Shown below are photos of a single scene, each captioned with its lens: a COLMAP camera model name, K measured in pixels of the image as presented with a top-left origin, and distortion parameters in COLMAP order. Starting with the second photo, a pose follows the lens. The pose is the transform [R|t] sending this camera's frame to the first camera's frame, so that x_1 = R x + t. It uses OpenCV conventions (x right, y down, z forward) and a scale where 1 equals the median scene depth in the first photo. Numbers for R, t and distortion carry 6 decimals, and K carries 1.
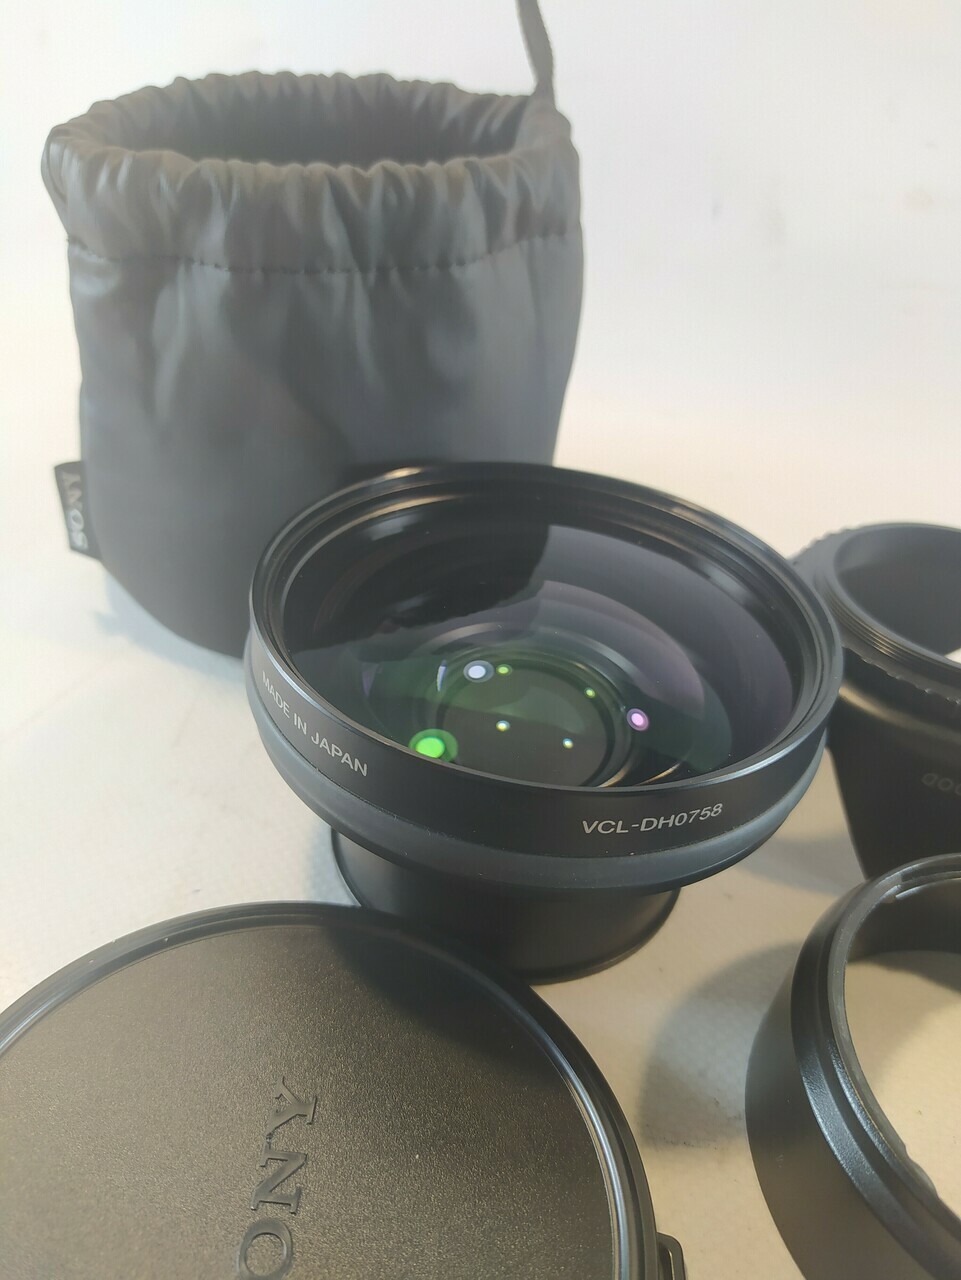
lens RADIAL K [[1019.4, 0, 480.2], [0, 1019.4, 639.4], [0, 0, 1]] dist [0.006215, -0.106782]
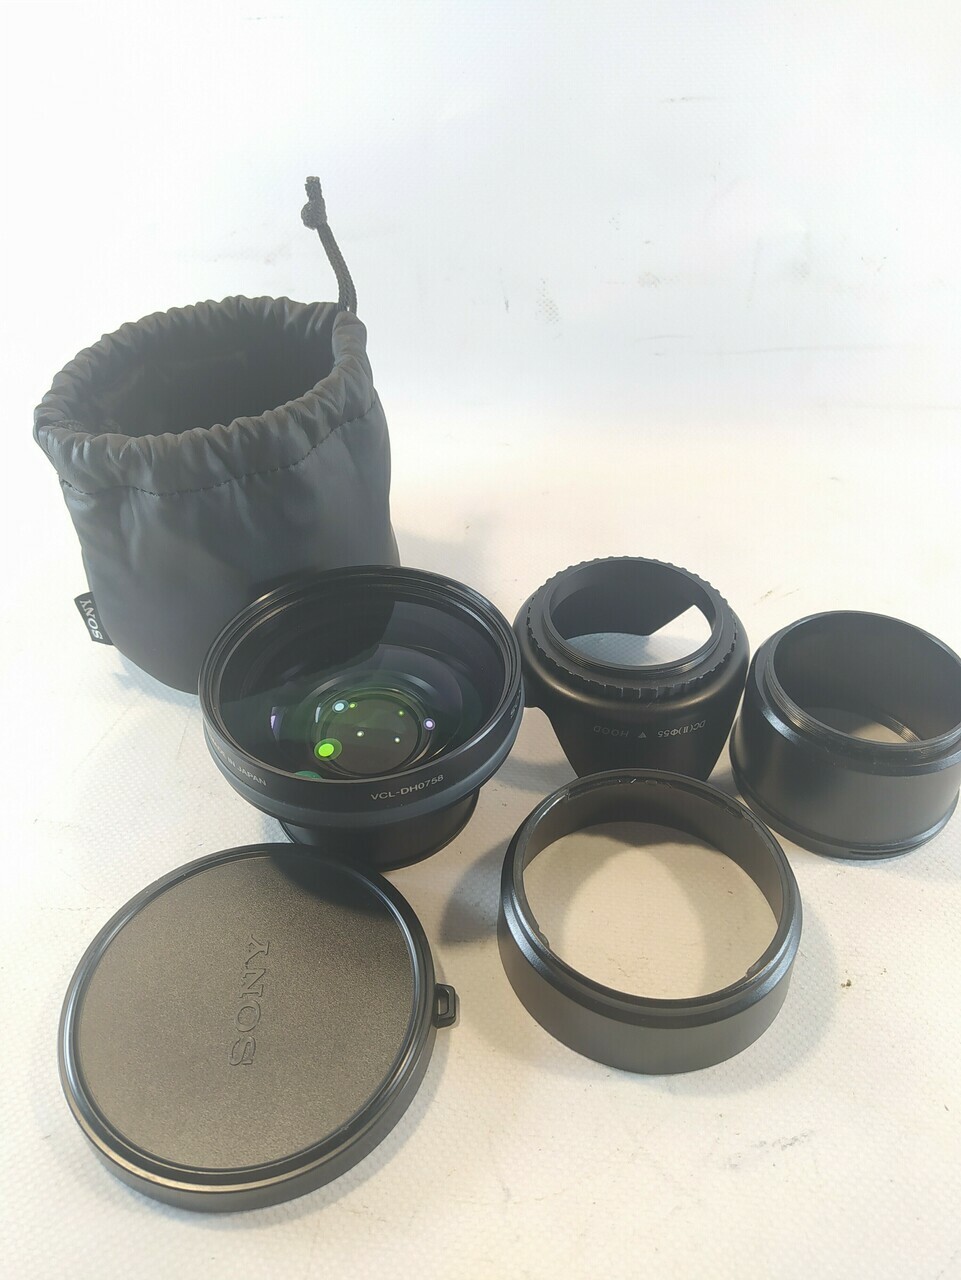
lens RADIAL K [[973.2, 0, 482.9], [0, 973.2, 640.8], [0, 0, 1]] dist [-0.000610, -0.002122]
pose [[0.990597, -0.136608, -0.007507, 0.268345], [0.136642, 0.985115, 0.104297, -0.212155], [-0.006852, -0.104342, 0.994518, -0.650637]]
